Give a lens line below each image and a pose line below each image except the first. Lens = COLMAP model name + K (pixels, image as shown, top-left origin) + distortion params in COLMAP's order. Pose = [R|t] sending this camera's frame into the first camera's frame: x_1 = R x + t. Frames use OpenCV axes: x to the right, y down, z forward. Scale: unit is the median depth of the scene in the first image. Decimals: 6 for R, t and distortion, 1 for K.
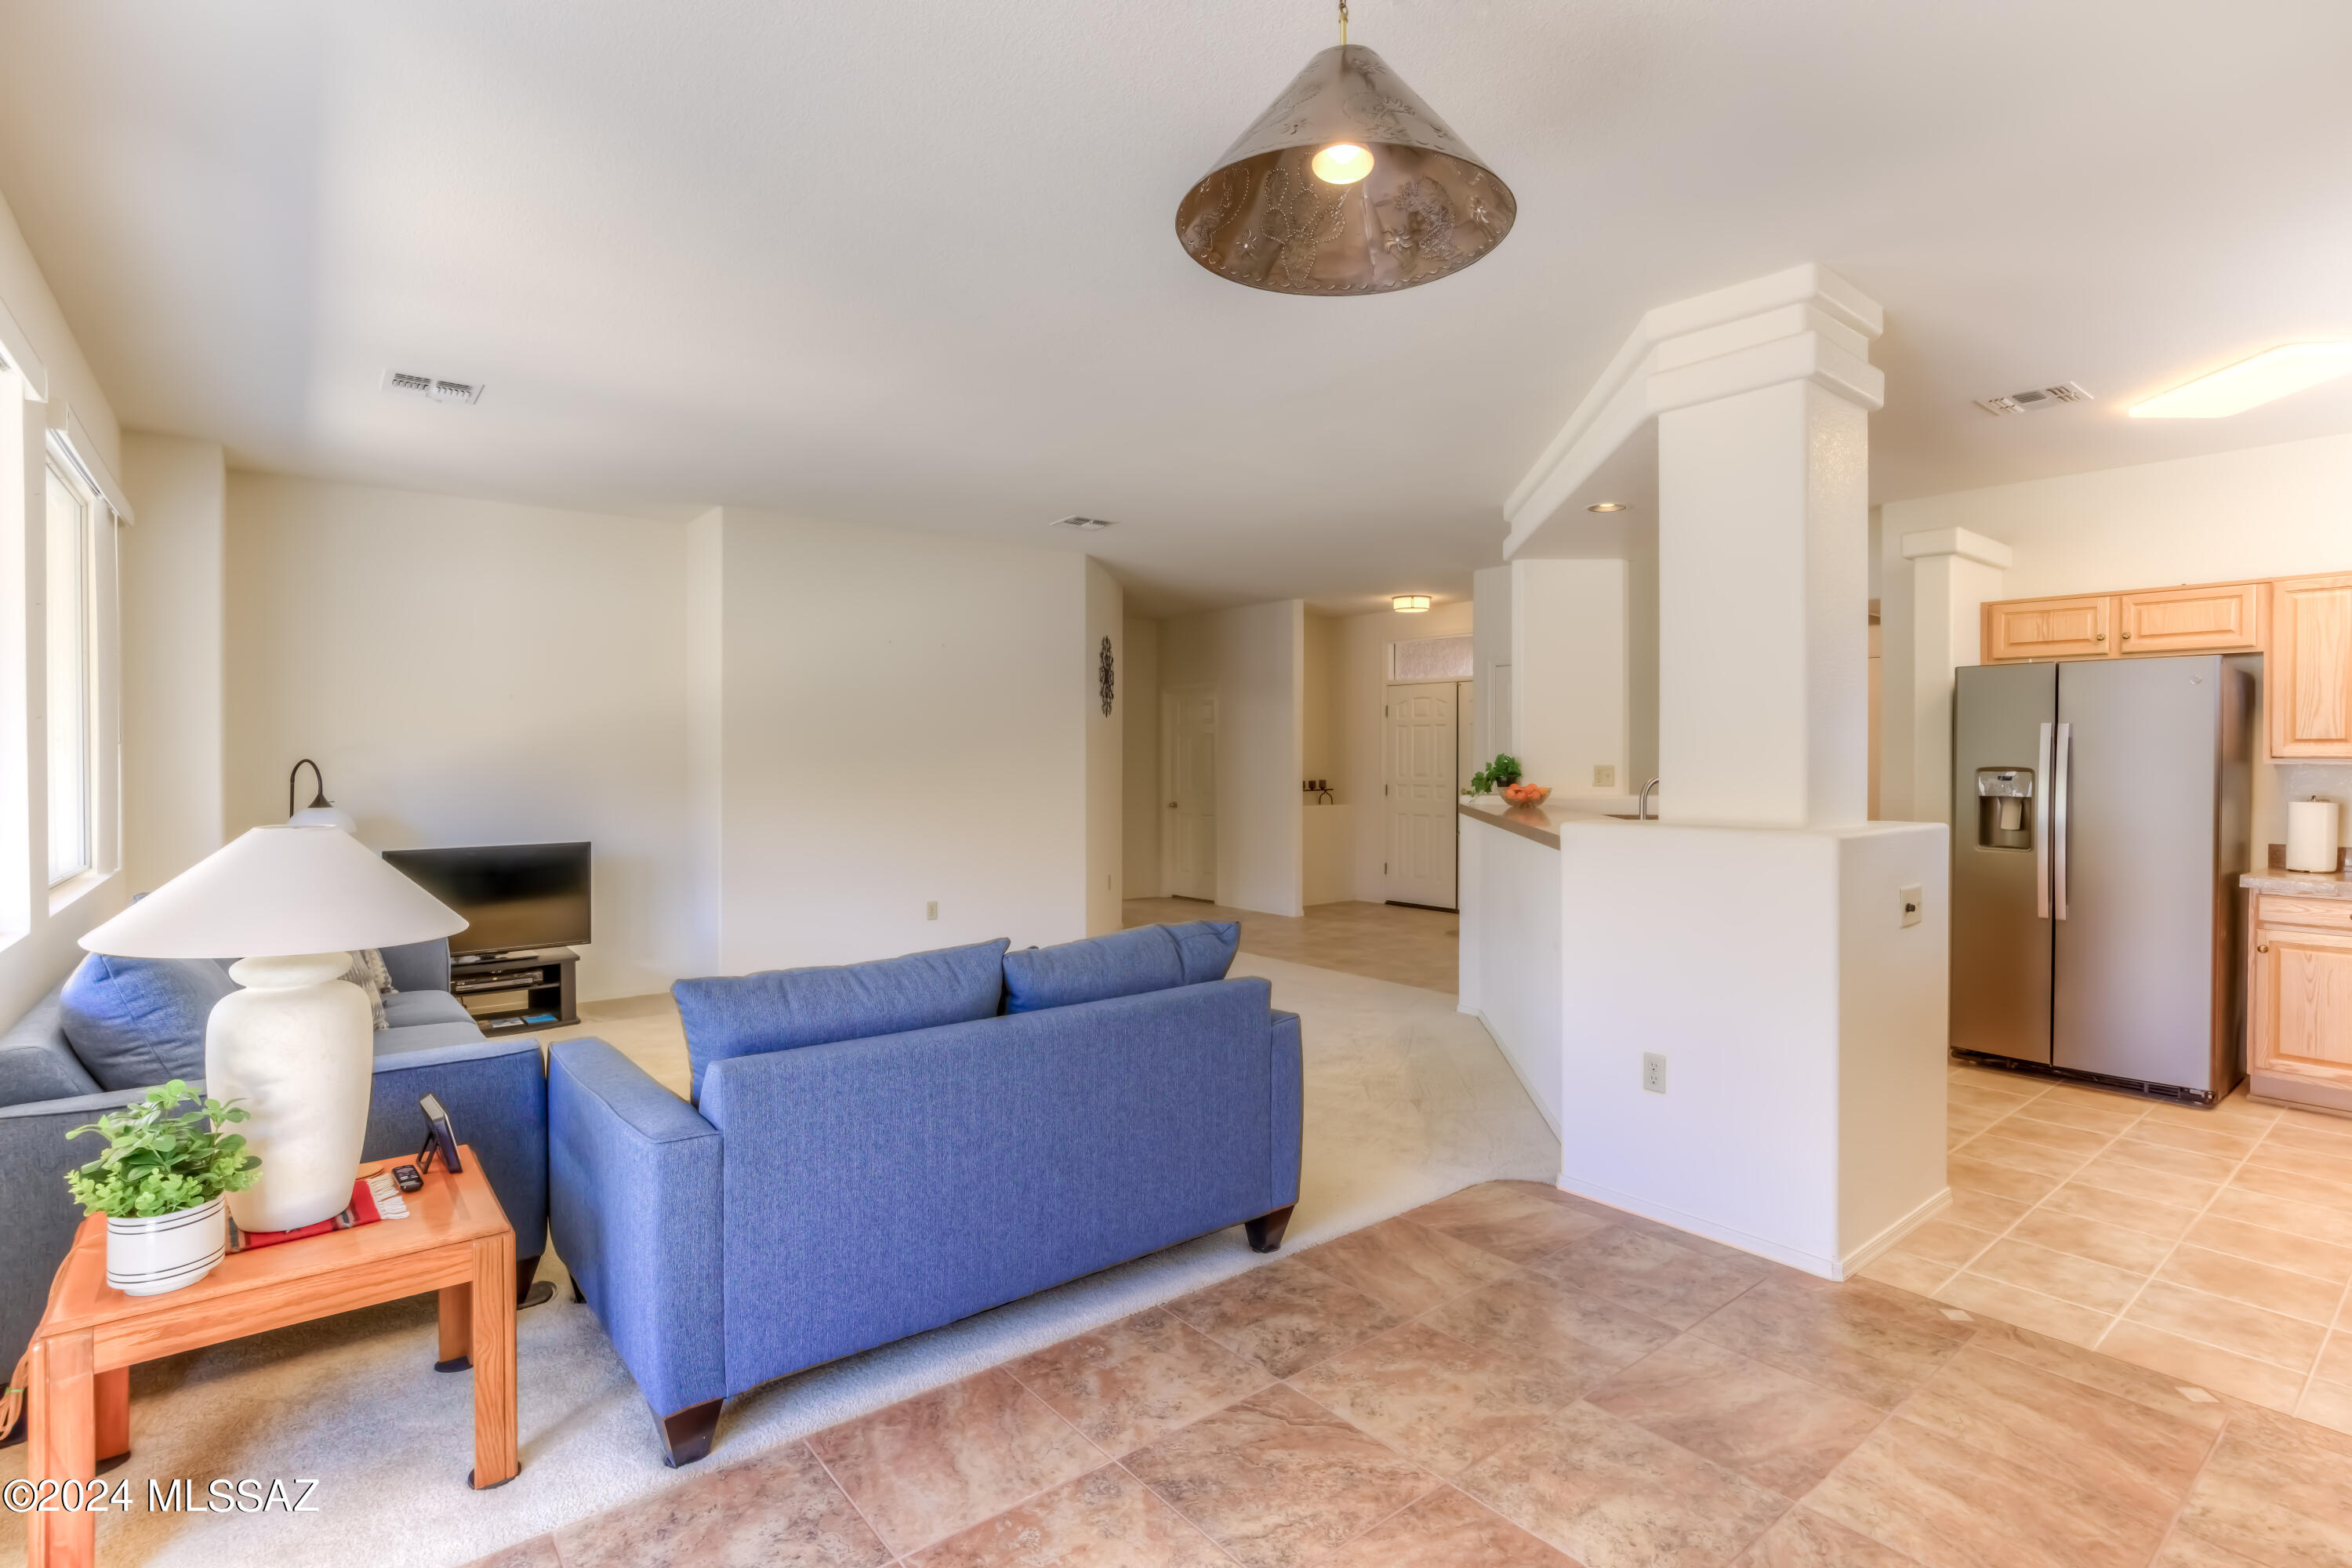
lens RADIAL K [[1129.5, 0, 1220.5], [0, 1129.5, 783.2], [0, 0, 1]] dist [-0.035478, 0.012525]
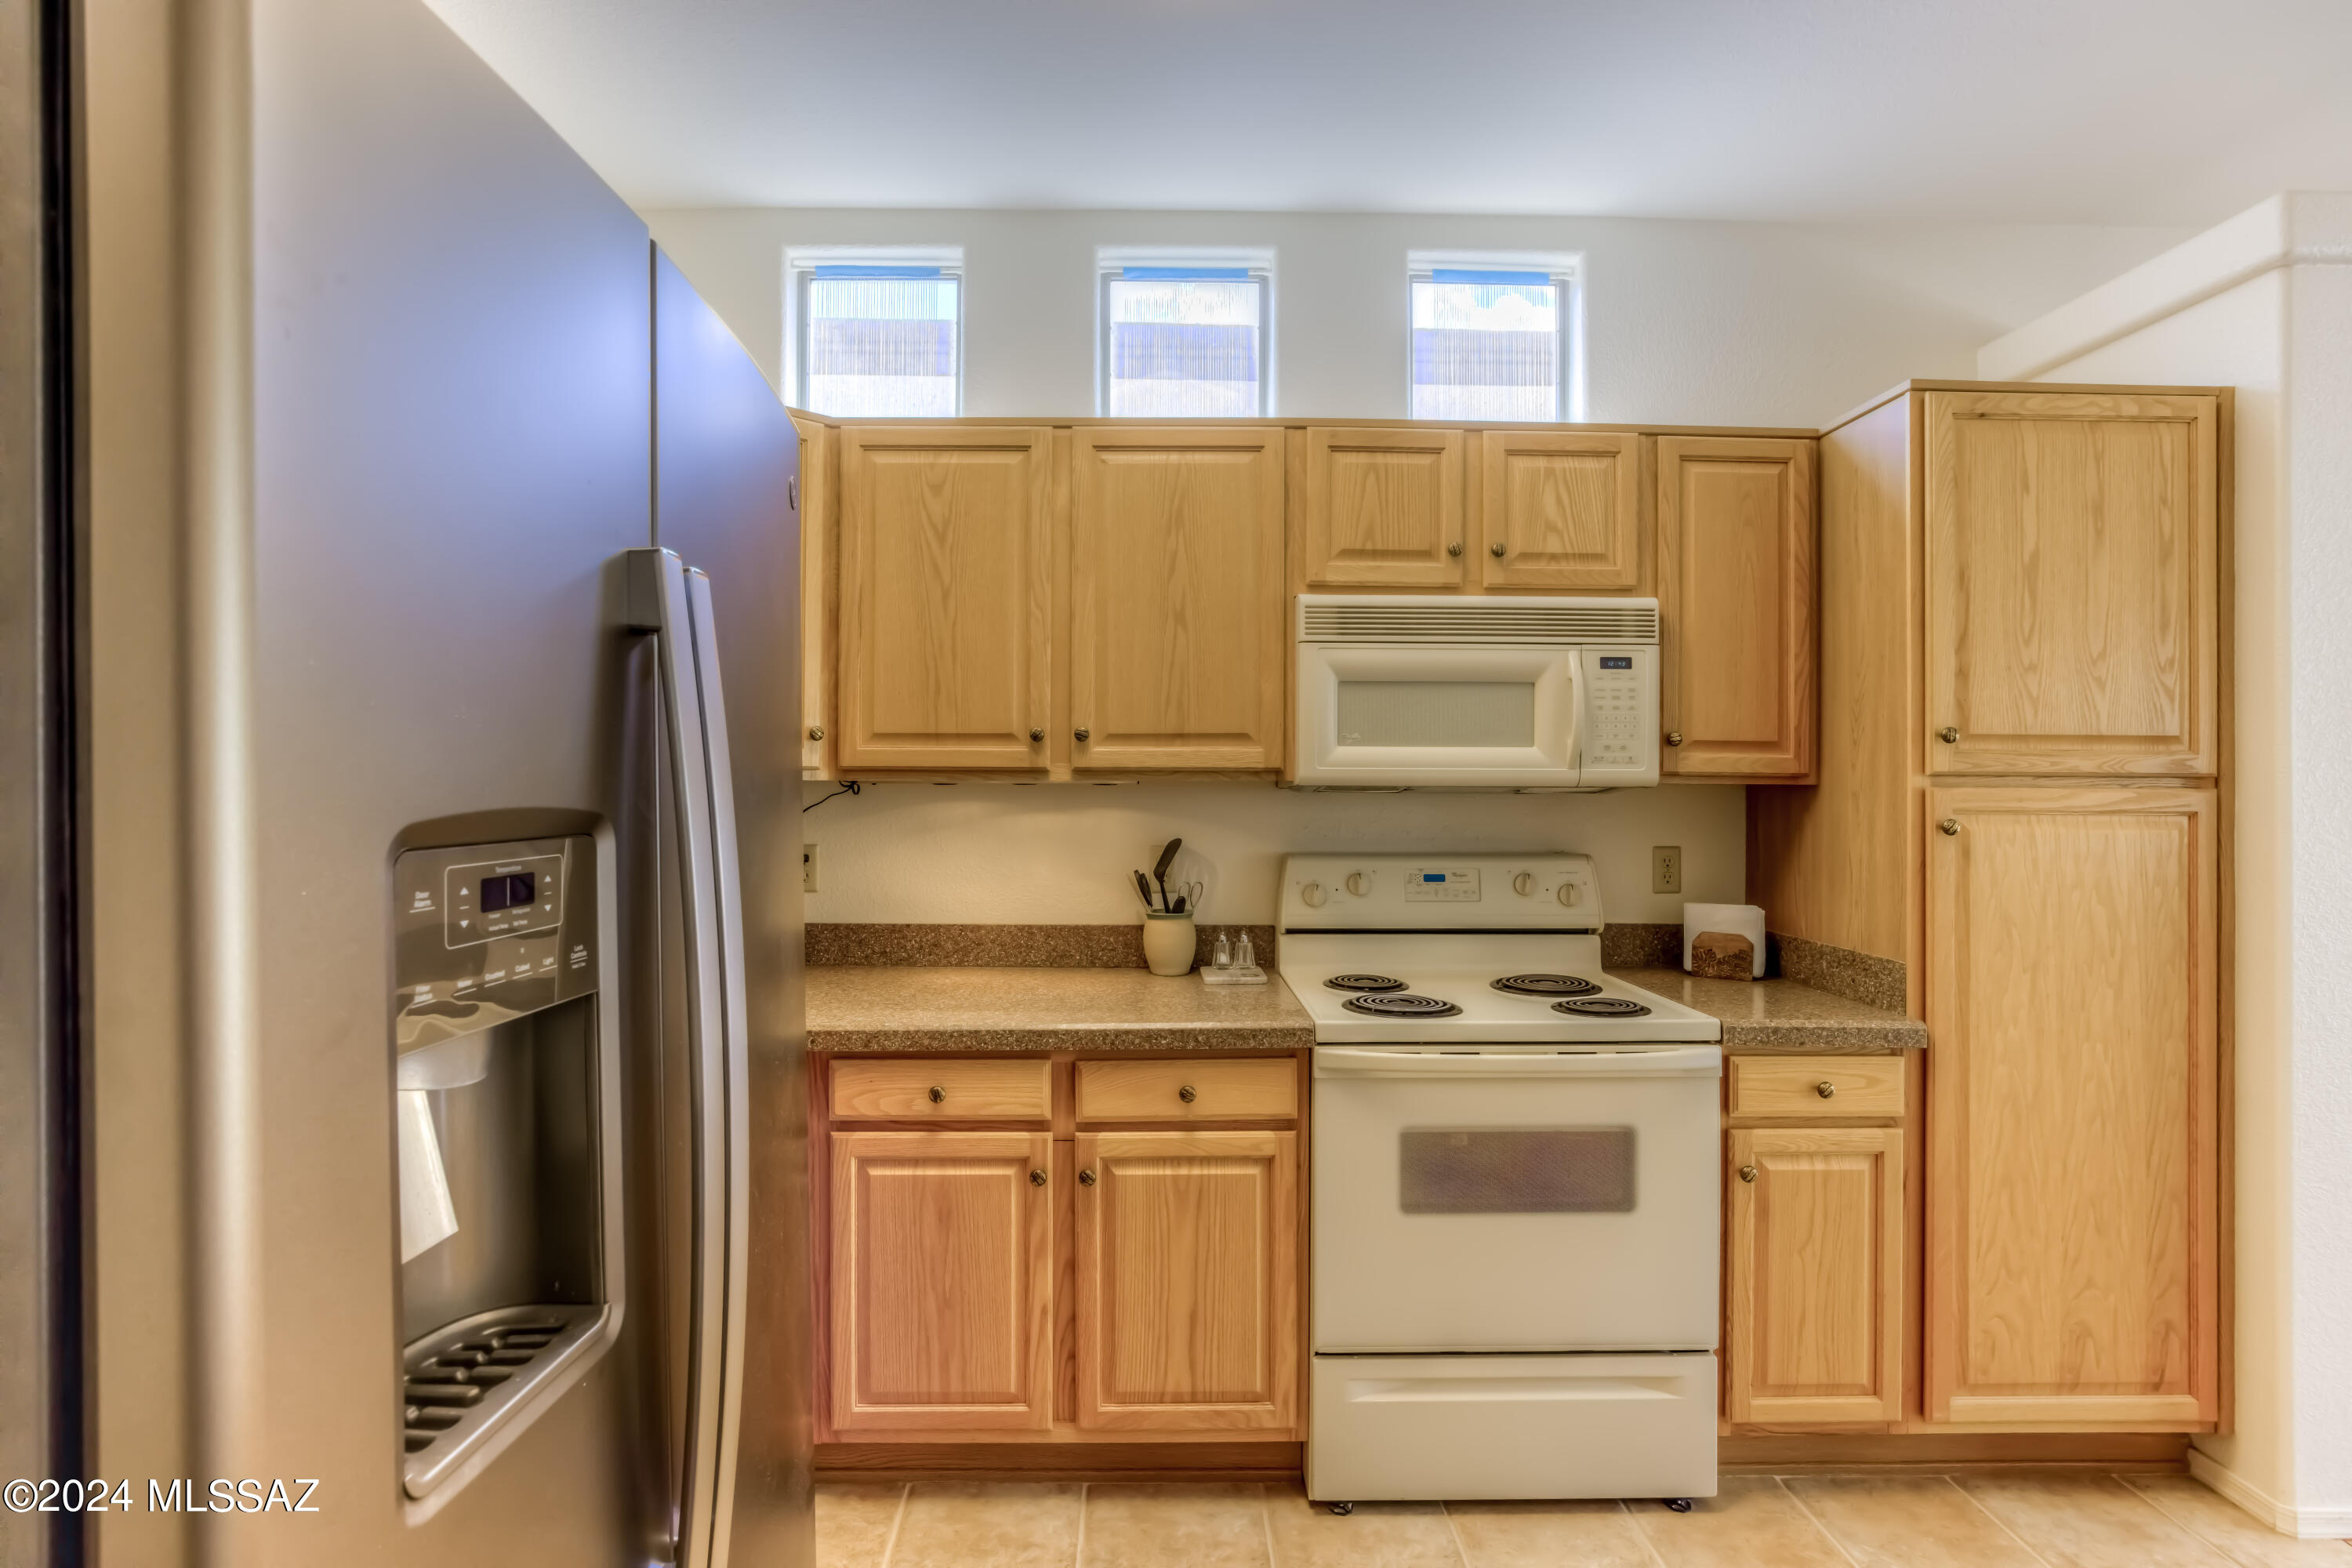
lens RADIAL K [[1165.9, 0, 1155.2], [0, 1165.9, 768.8], [0, 0, 1]] dist [-0.028458, 0.012048]
pose [[-0.772467, -0.002218, 0.635051, 0.568719], [0.004327, 0.999952, 0.008756, -0.022663], [-0.635040, 0.009511, -0.772421, 1.098106]]
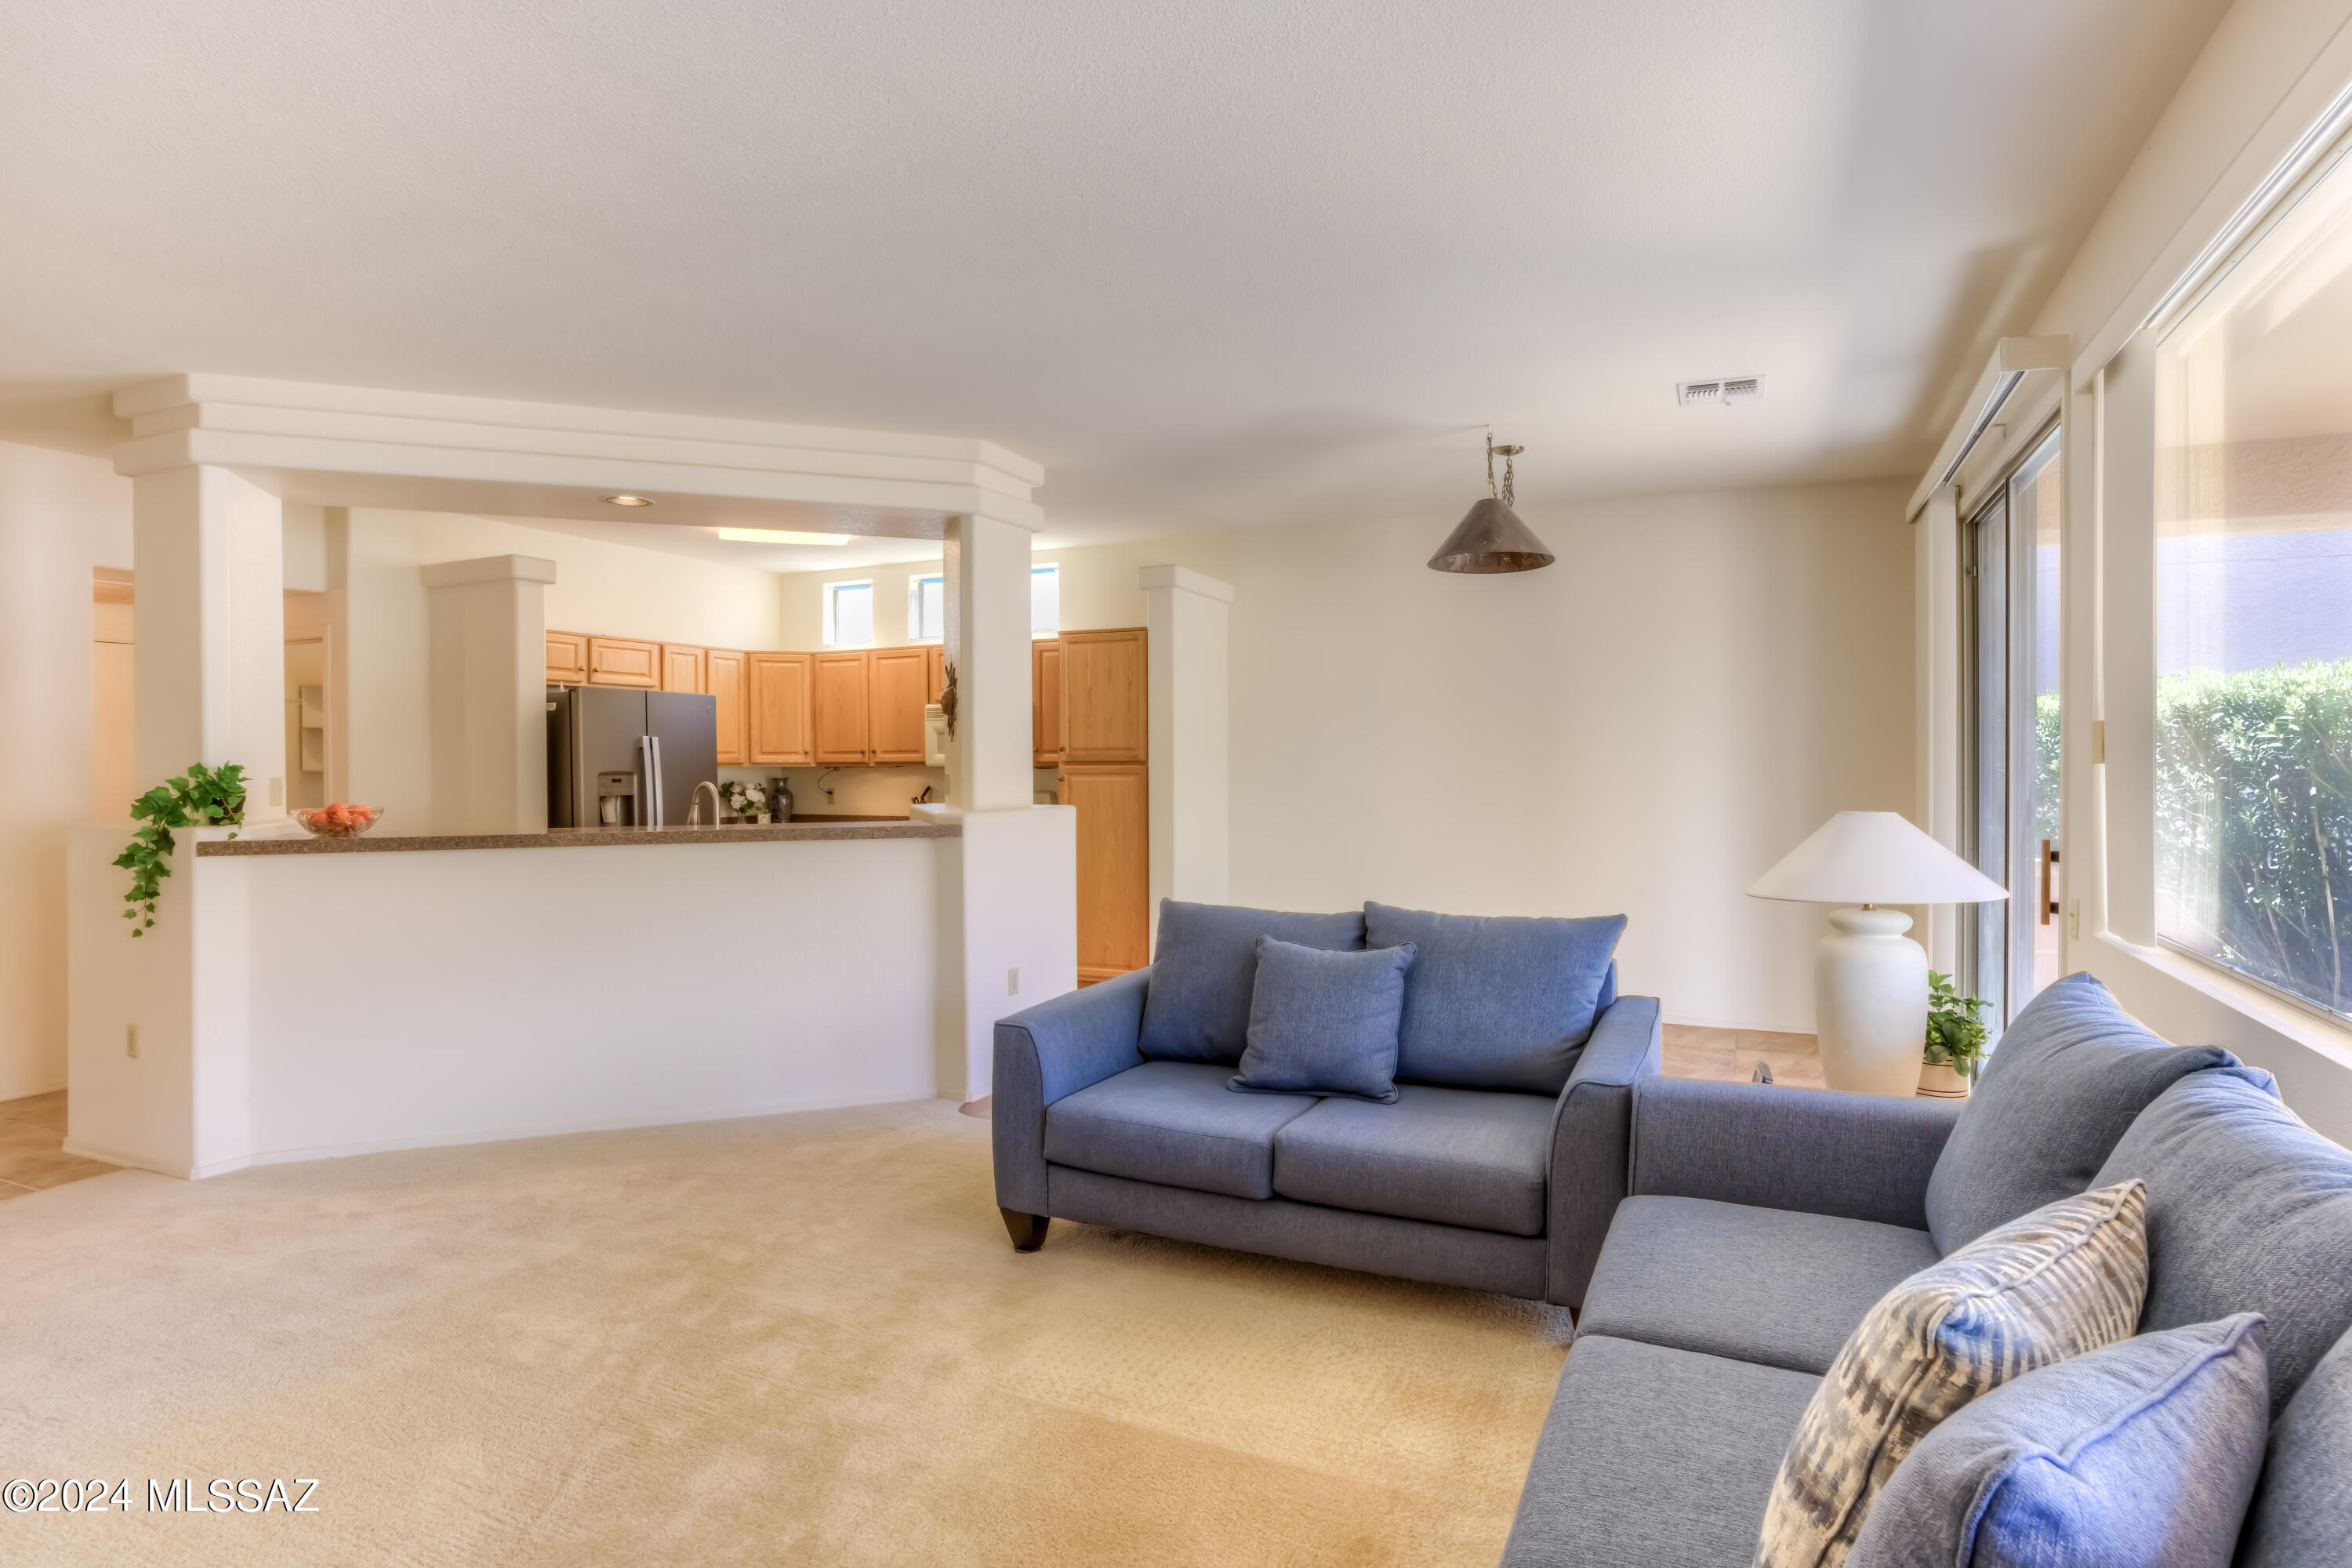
lens RADIAL K [[1165.9, 0, 1231.2], [0, 1165.9, 761.9], [0, 0, 1]] dist [-0.028458, 0.012048]
pose [[-0.436864, 0.000436, 0.899528, -0.765060], [0.020901, 0.999735, 0.009666, -0.024170], [-0.899285, 0.023024, -0.436757, 0.977080]]
